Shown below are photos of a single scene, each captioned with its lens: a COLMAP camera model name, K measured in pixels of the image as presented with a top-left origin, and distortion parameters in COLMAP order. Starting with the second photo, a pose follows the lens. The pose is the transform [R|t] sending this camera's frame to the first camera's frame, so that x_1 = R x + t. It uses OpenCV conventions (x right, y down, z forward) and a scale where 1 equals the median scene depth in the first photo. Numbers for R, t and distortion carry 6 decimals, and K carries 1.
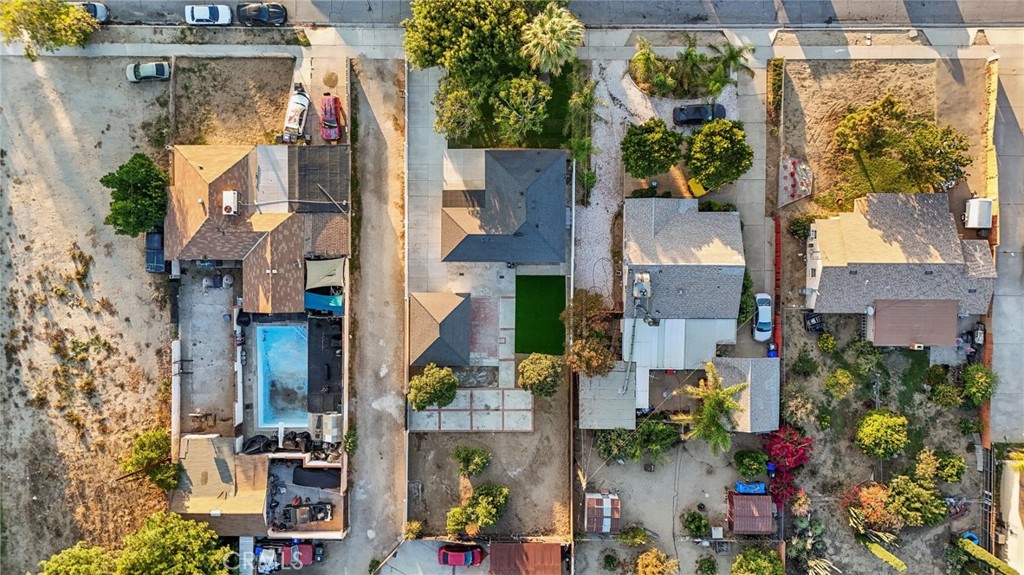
lens RADIAL K [[748.1, 0, 579.0], [0, 748.1, 269.4], [0, 0, 1]] dist [0.028907, -0.034092]
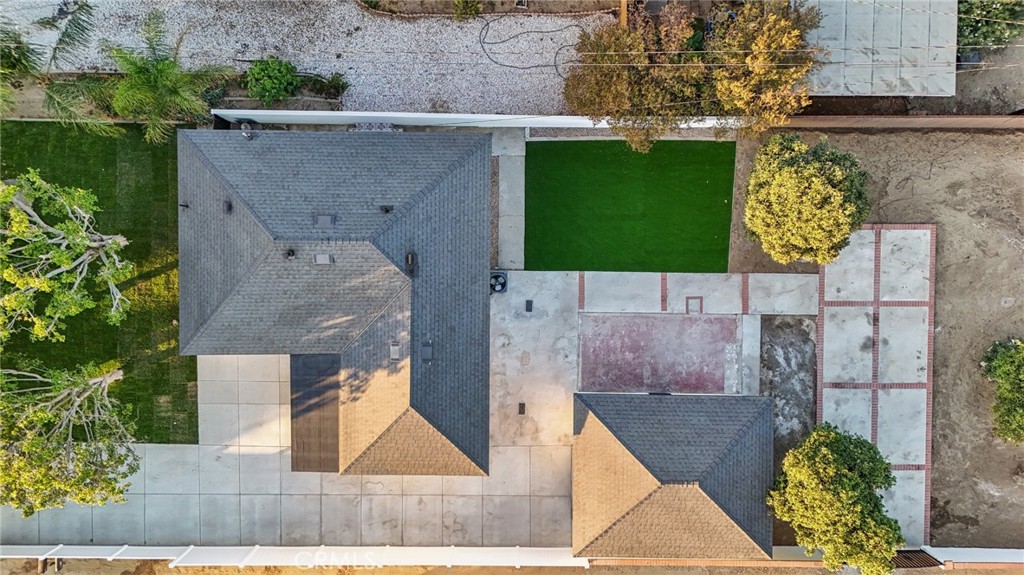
lens RADIAL K [[748.1, 0, 495.8], [0, 748.1, 225.9], [0, 0, 1]] dist [0.028907, -0.034092]
pose [[0.001167, -0.999547, -0.030073, -0.051105], [0.999951, 0.001461, -0.009747, -0.003488], [0.009787, -0.030060, 0.999500, 0.625802]]
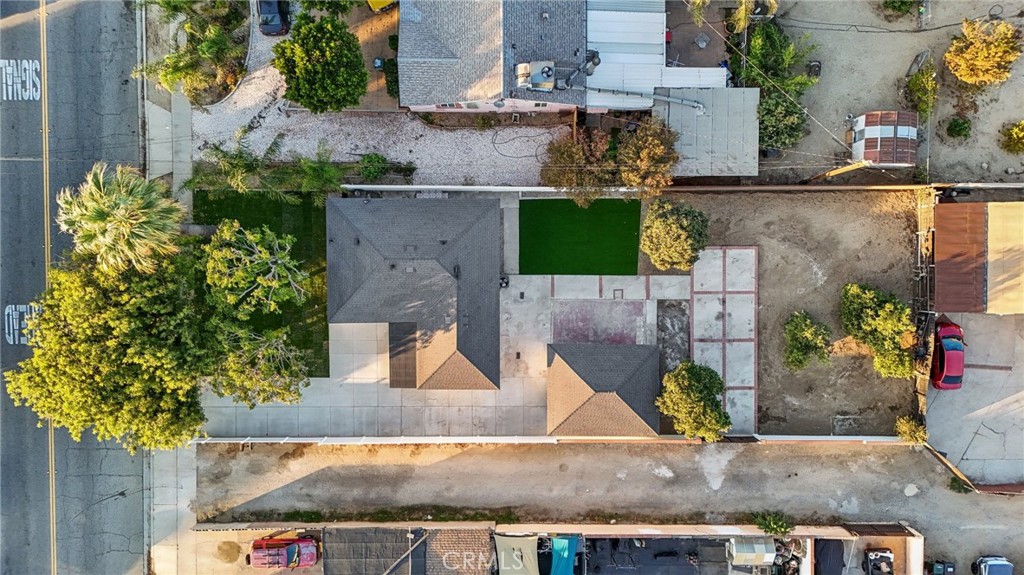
lens RADIAL K [[748.1, 0, 491.6], [0, 748.1, 222.7], [0, 0, 1]] dist [0.028907, -0.034092]
pose [[-0.006332, -0.999622, -0.026752, -0.021316], [0.999904, -0.005999, -0.012502, -0.008301], [0.012336, -0.026828, 0.999564, 0.345116]]
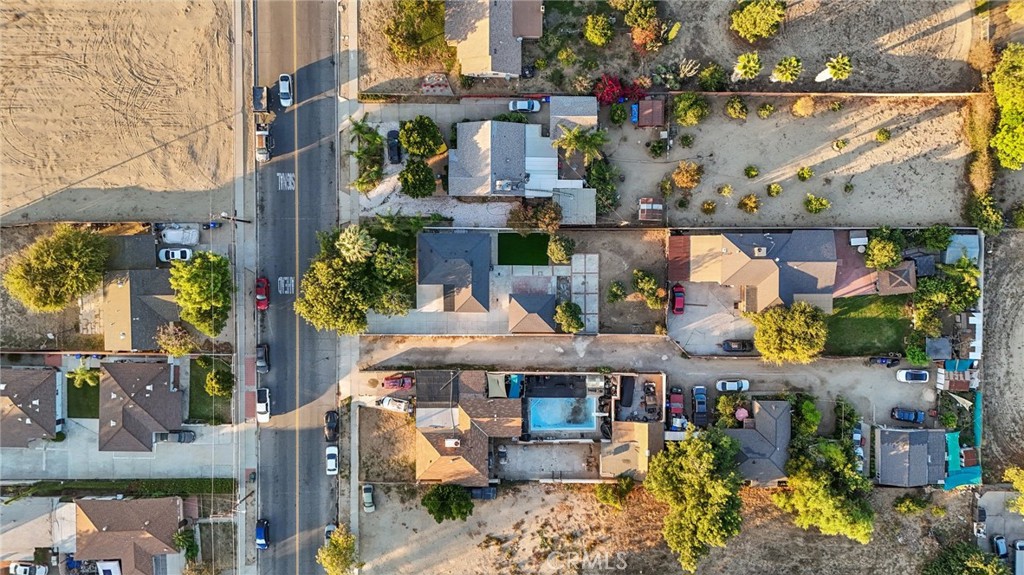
lens RADIAL K [[748.1, 0, 497.5], [0, 748.1, 222.6], [0, 0, 1]] dist [0.028907, -0.034092]
pose [[-0.001814, -0.999672, -0.025562, 0.043578], [0.999987, -0.001693, -0.004769, 0.014946], [0.004724, -0.025570, 0.999662, -0.556130]]
